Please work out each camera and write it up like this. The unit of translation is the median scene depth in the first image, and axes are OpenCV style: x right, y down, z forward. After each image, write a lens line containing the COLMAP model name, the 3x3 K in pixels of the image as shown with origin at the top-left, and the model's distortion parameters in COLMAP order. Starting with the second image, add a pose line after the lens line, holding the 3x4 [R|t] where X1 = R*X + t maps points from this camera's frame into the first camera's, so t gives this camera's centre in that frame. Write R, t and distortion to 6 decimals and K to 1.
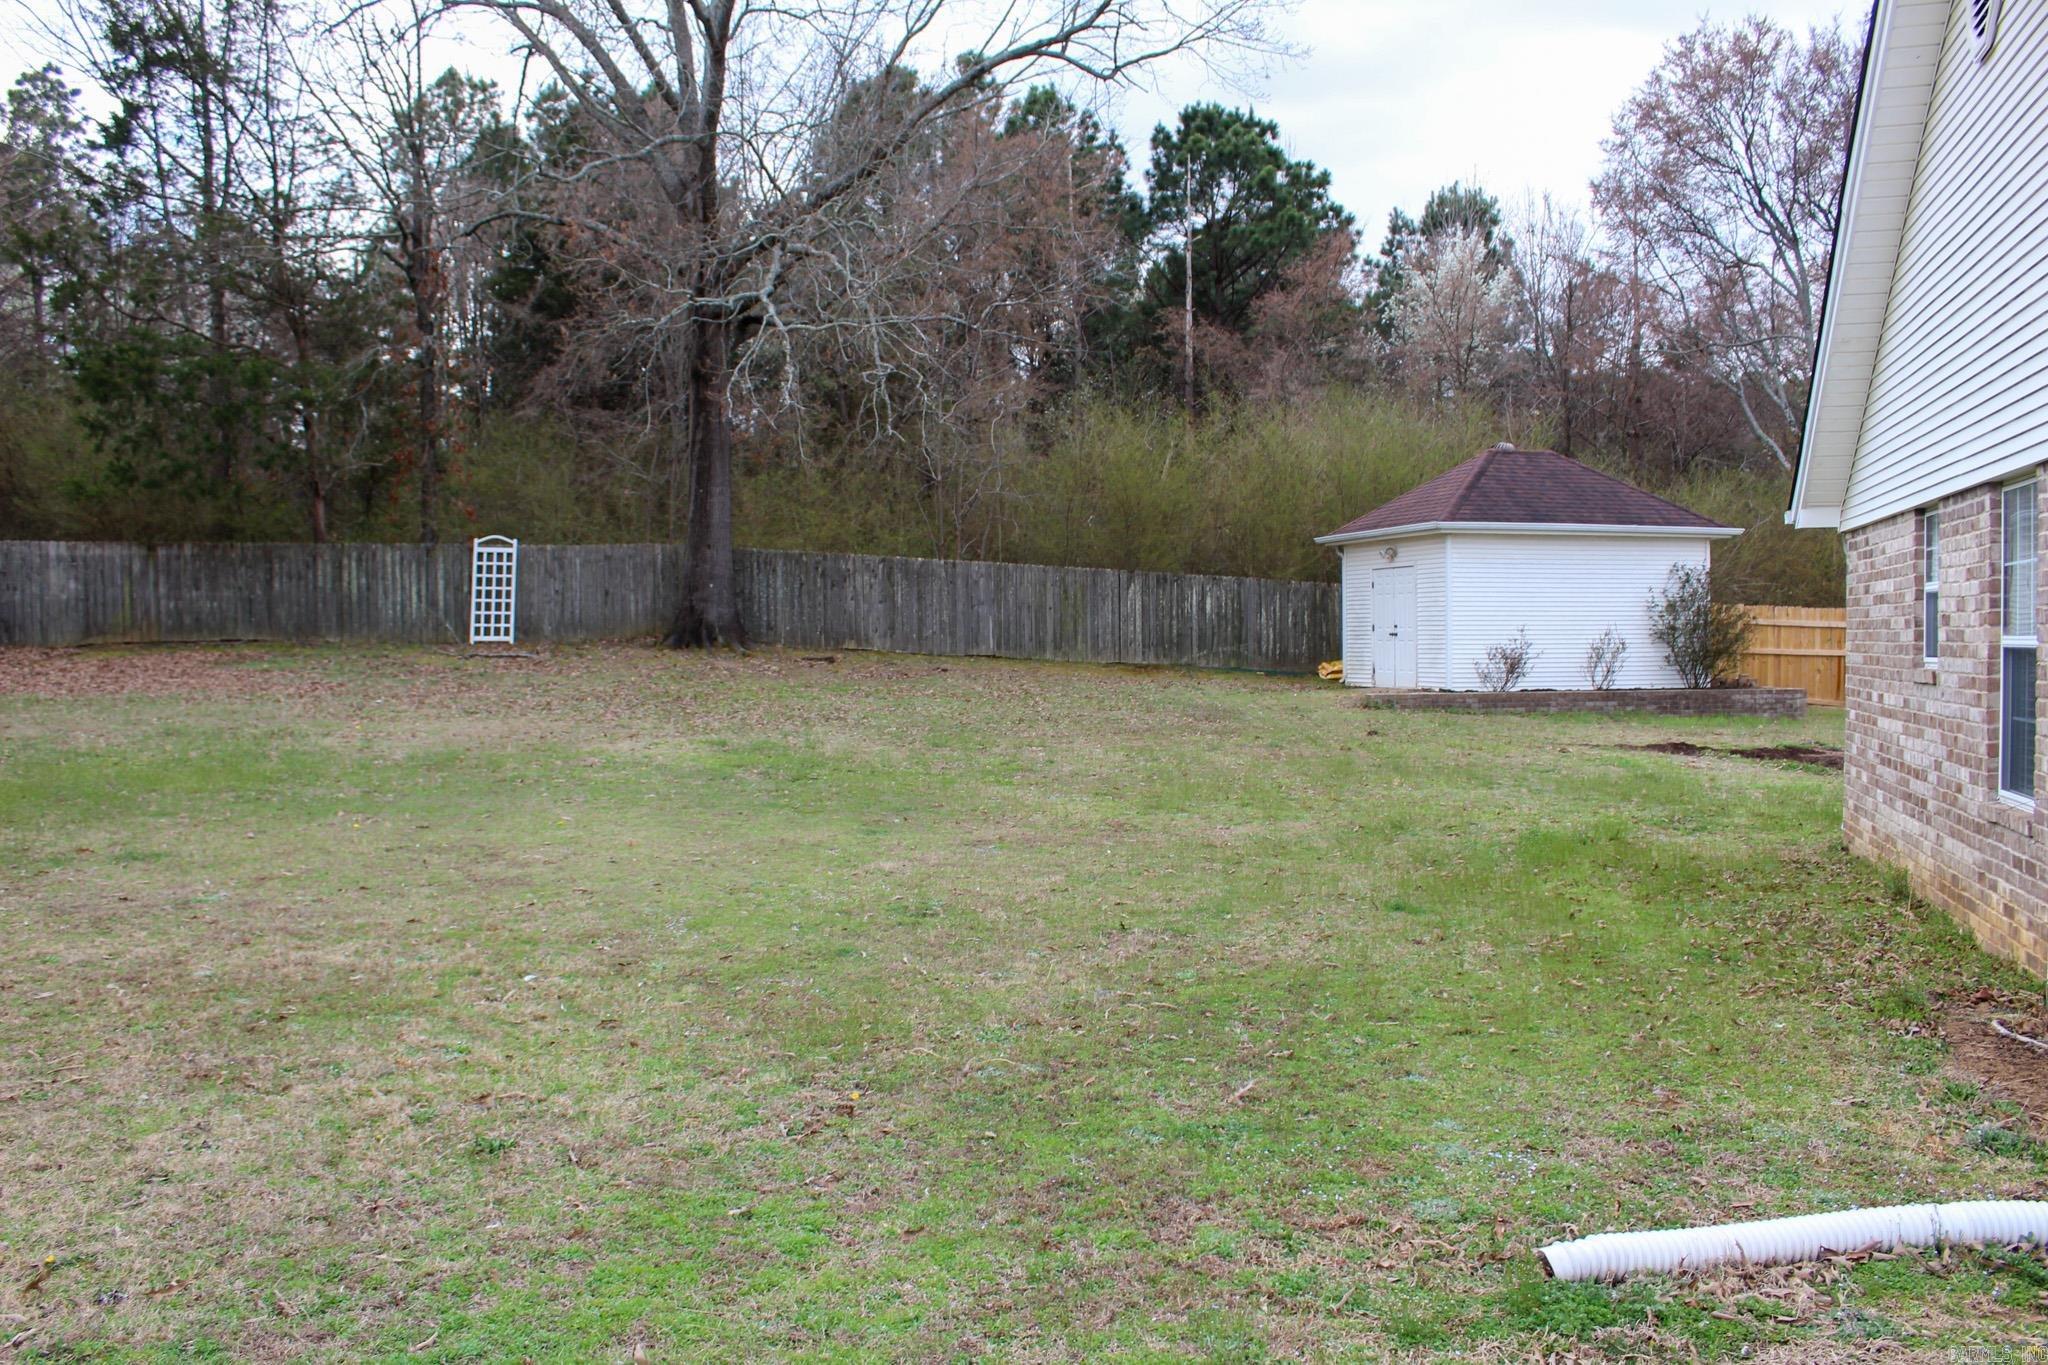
lens RADIAL K [[1697.6, 0, 1025.0], [0, 1697.6, 682.6], [0, 0, 1]] dist [-0.160791, 0.133716]
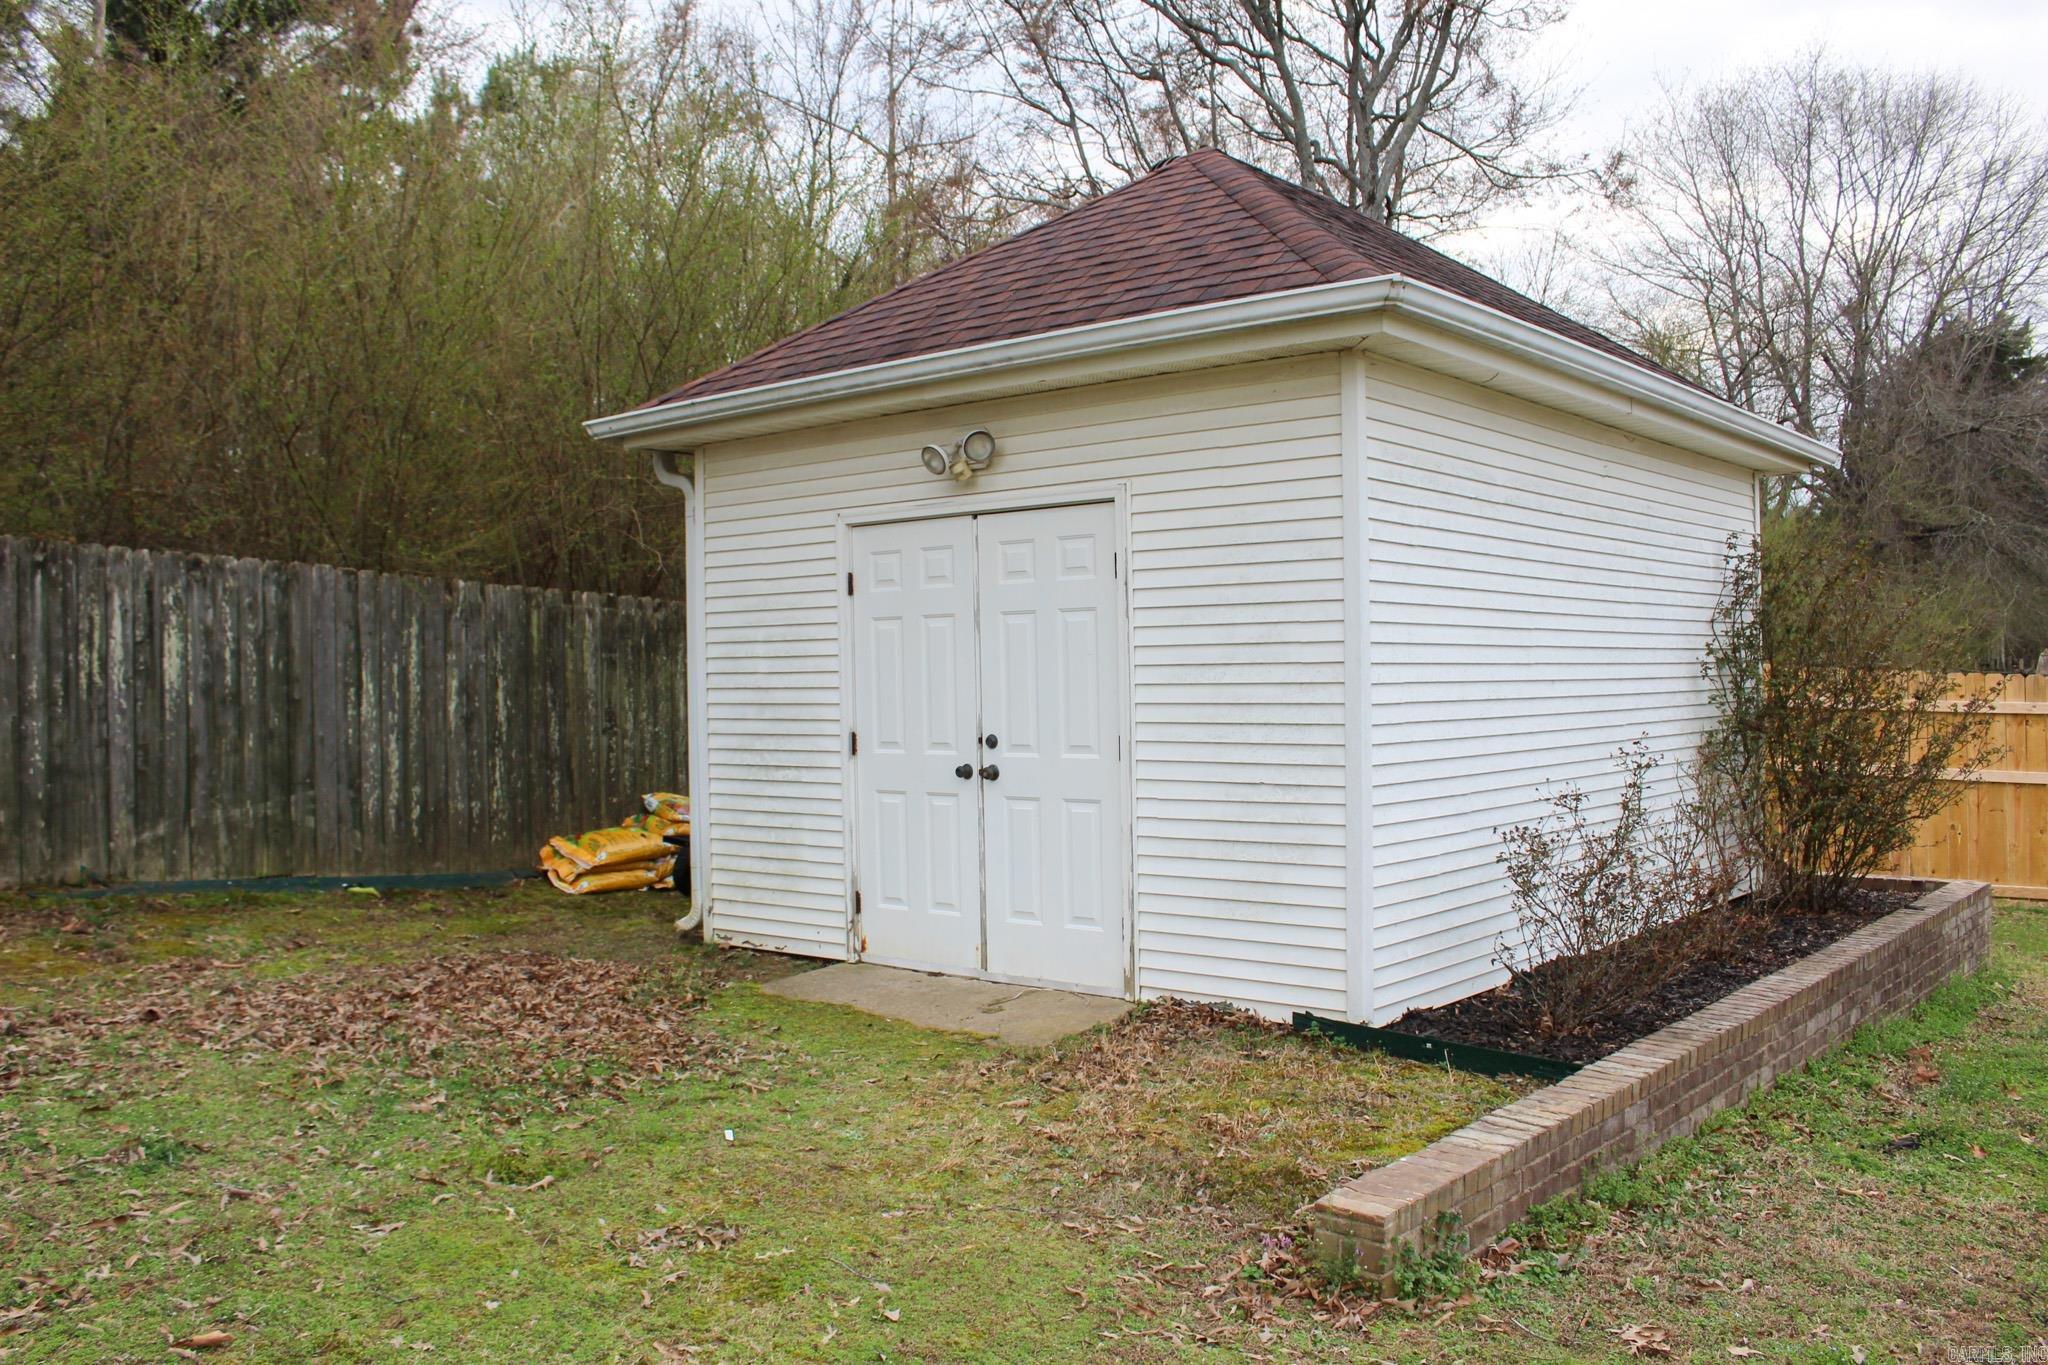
lens RADIAL K [[1697.6, 0, 1027.5], [0, 1697.6, 682.5], [0, 0, 1]] dist [-0.160791, 0.133716]
pose [[0.818440, -0.006071, 0.574560, 0.068846], [0.023498, 0.999461, -0.022912, -0.032468], [-0.574112, 0.032253, 0.818141, 0.701645]]
